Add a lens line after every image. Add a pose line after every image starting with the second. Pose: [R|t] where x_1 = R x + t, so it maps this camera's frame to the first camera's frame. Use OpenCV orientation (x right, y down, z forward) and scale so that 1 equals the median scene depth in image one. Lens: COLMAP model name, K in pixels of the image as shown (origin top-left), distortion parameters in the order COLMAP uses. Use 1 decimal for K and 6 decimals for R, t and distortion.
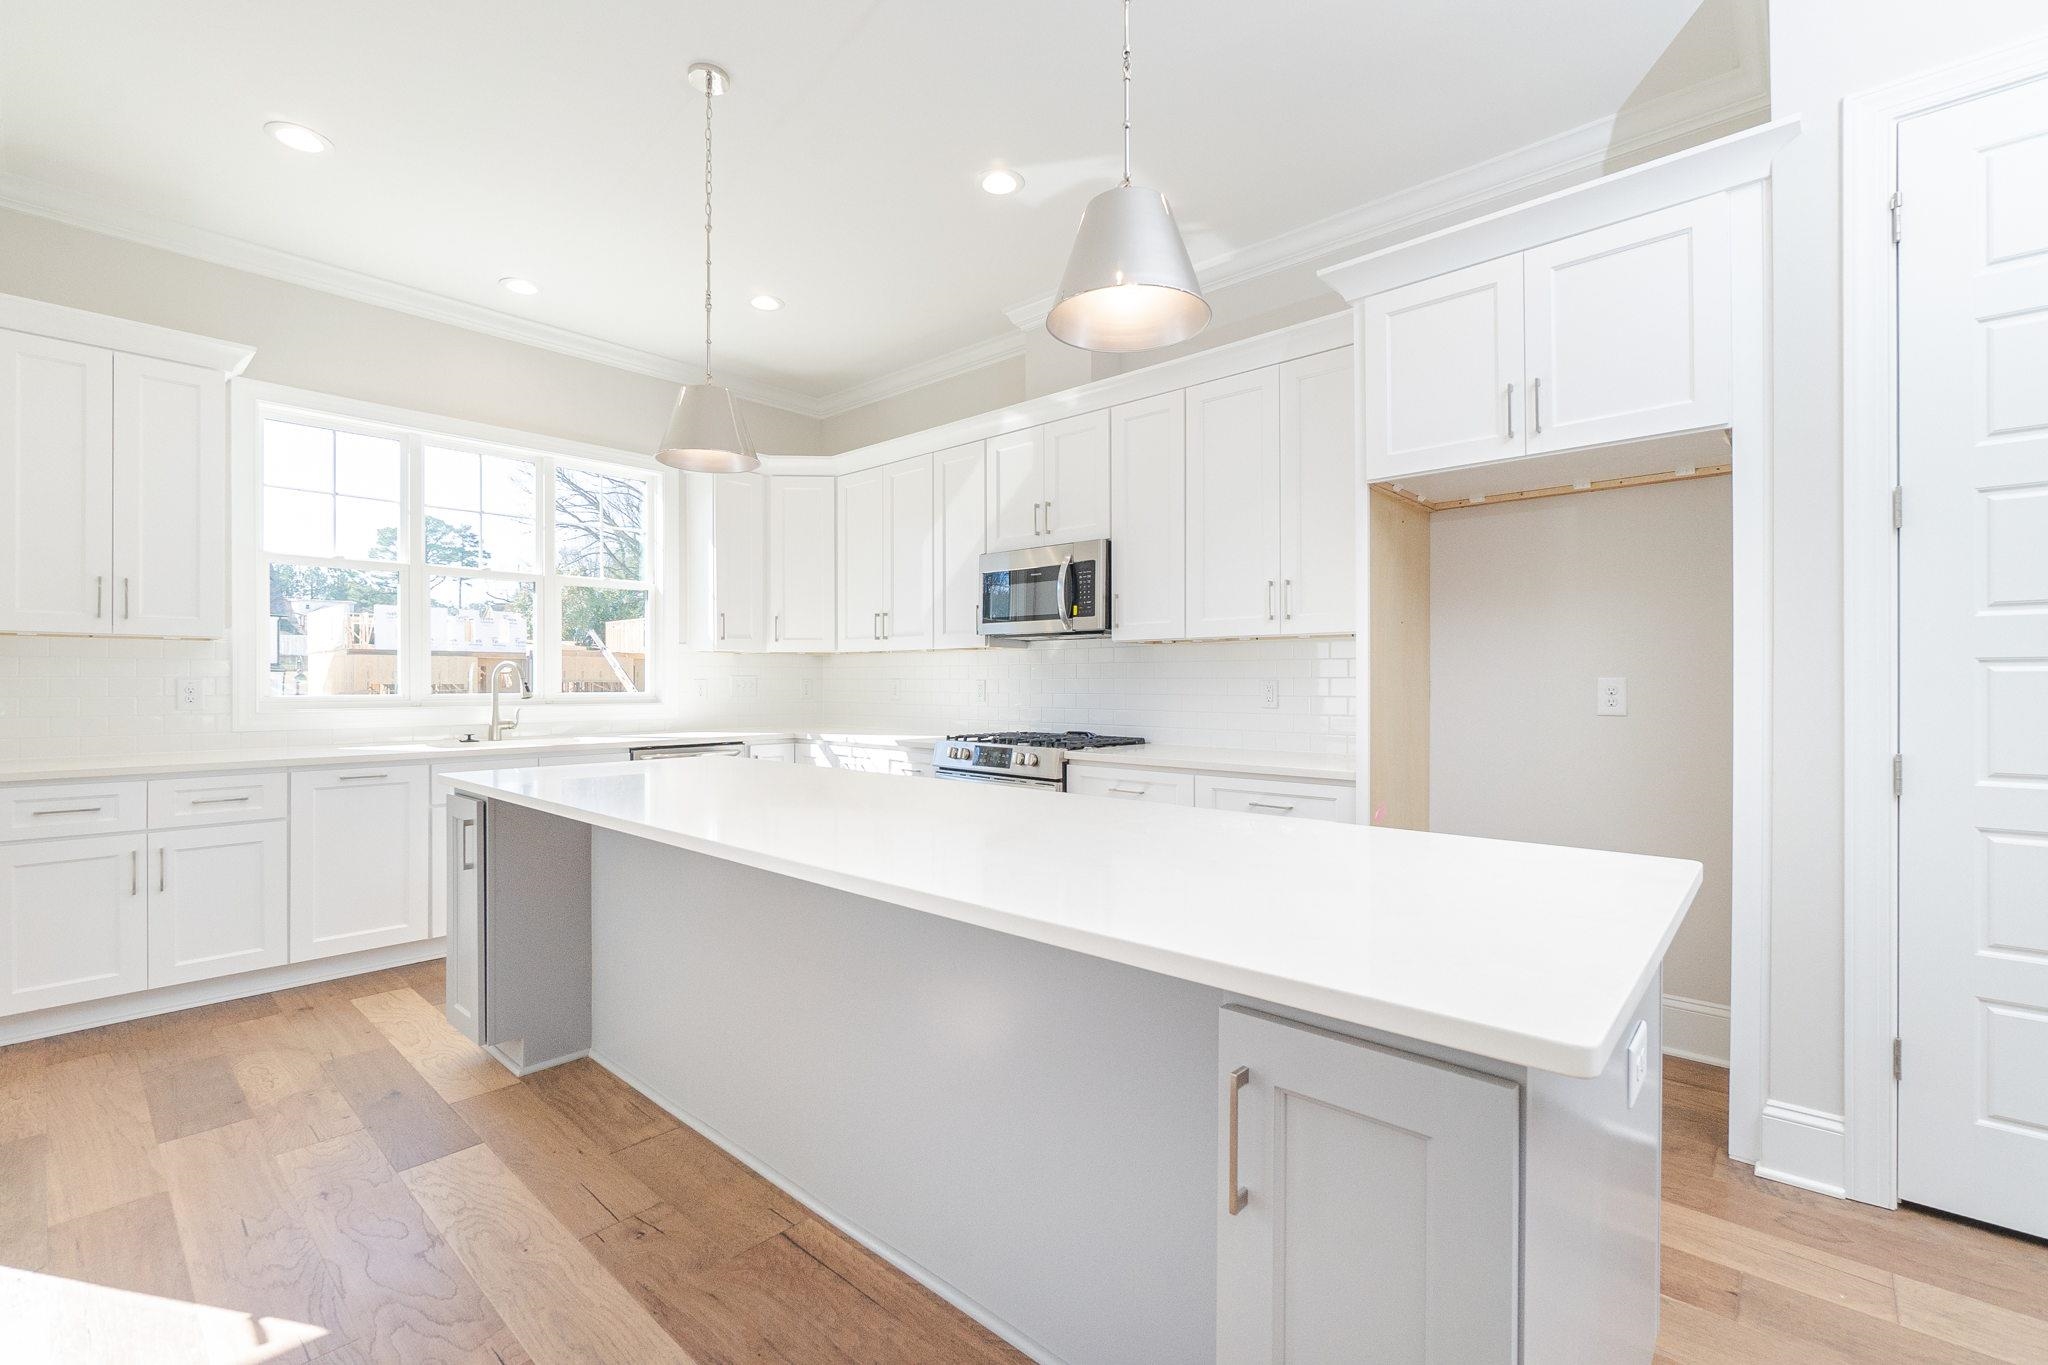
lens RADIAL K [[879.6, 0, 1024.0], [0, 879.6, 684.1], [0, 0, 1]] dist [-0.008433, -0.000378]
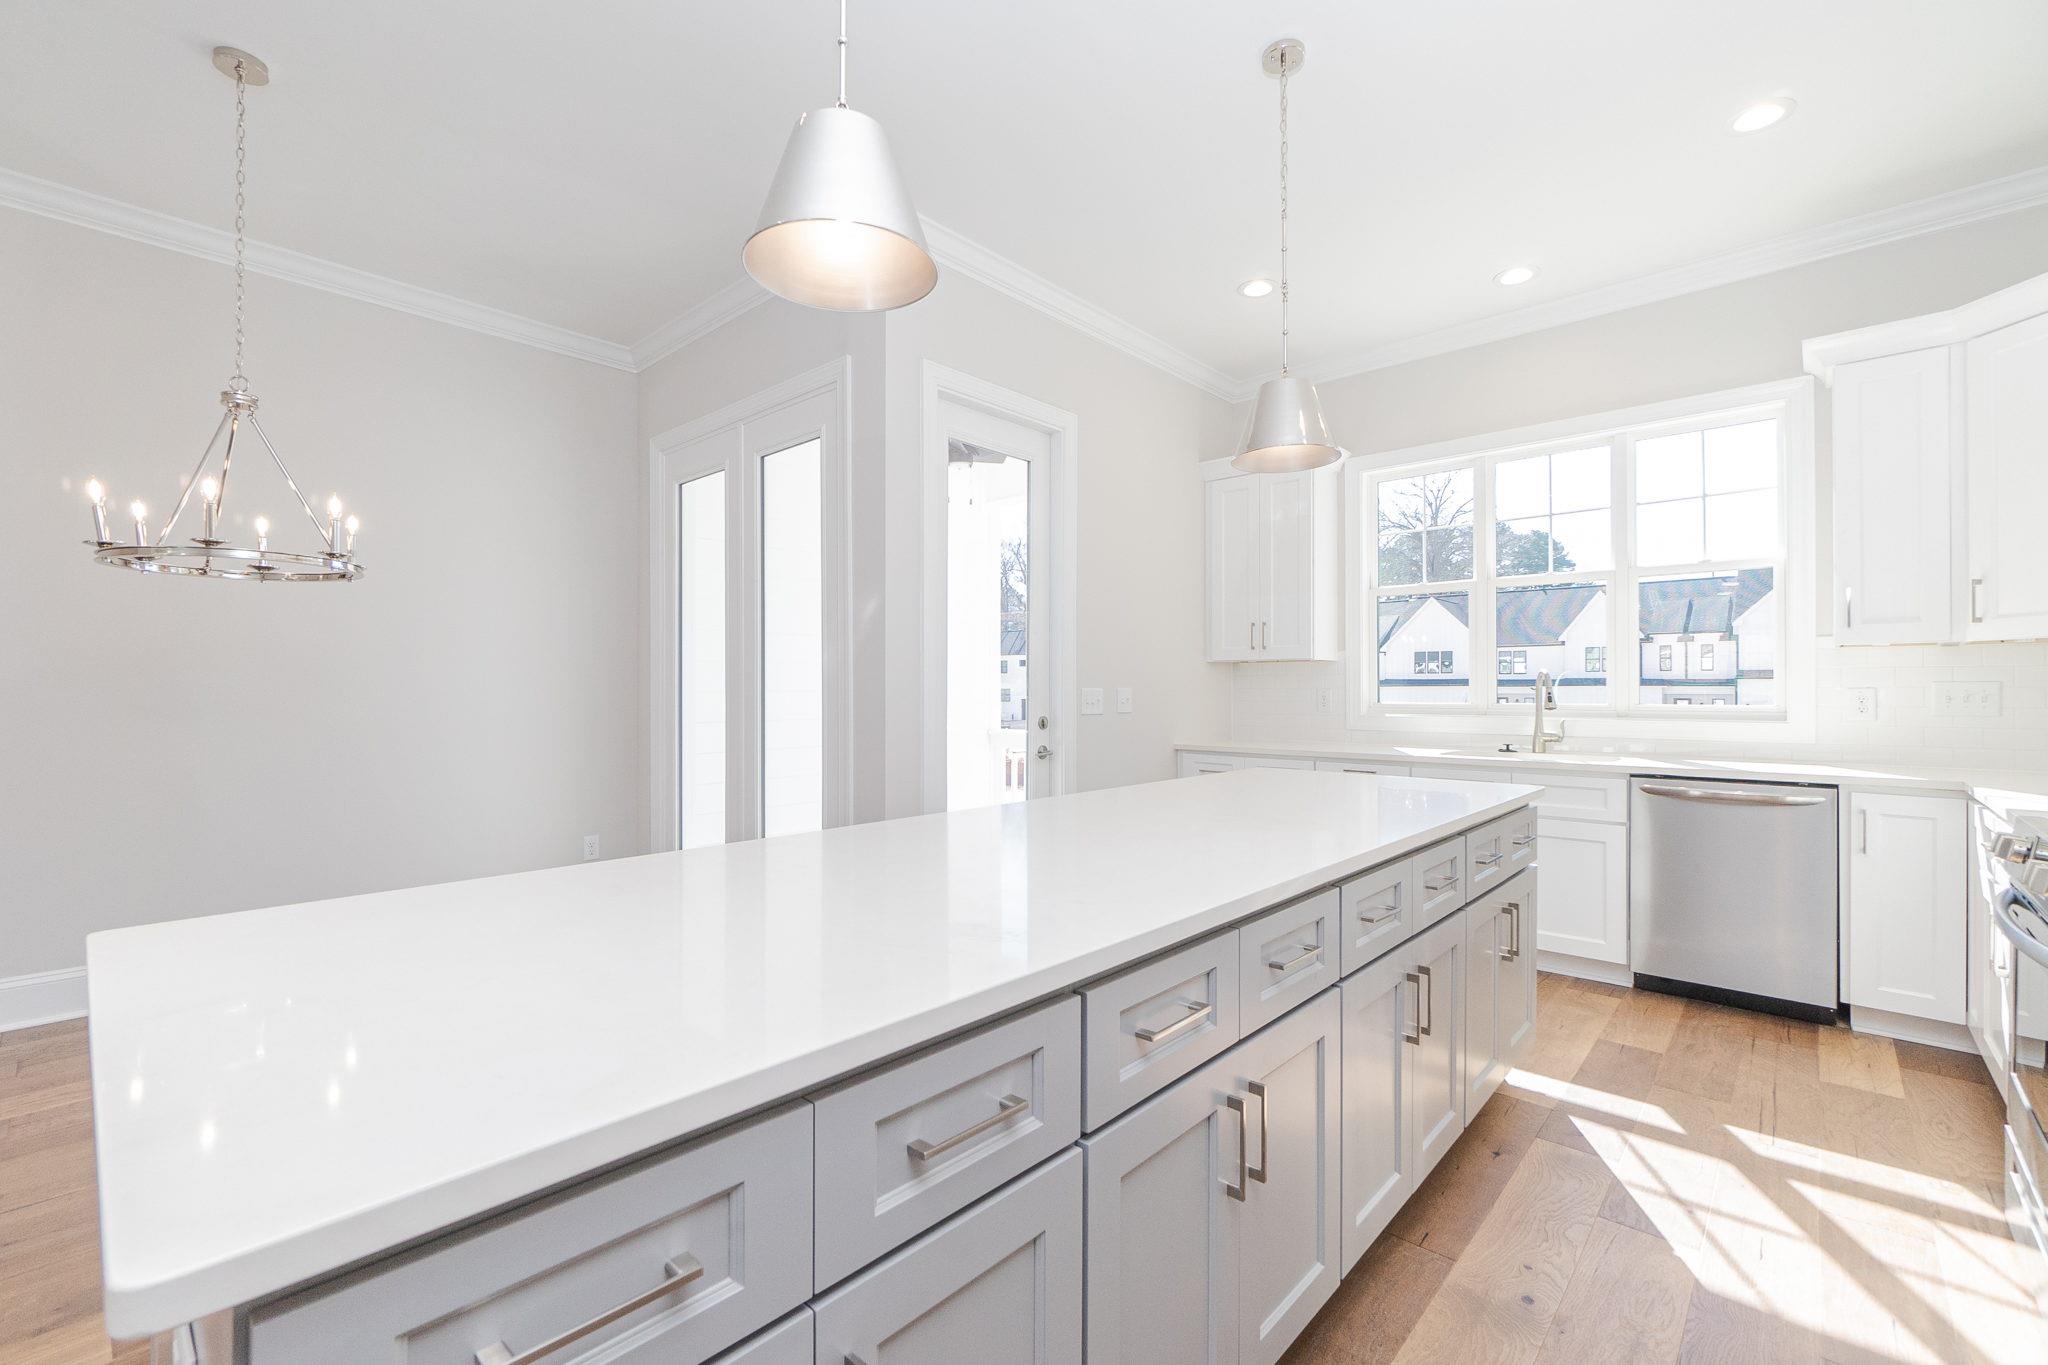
lens RADIAL K [[882.2, 0, 1037.0], [0, 882.2, 686.8], [0, 0, 1]] dist [-0.008109, 0.001906]
pose [[-0.012544, -0.000281, -0.999921, 0.363631], [0.001543, 0.999999, -0.000300, -0.008103], [0.999920, -0.001546, -0.012544, 0.465288]]
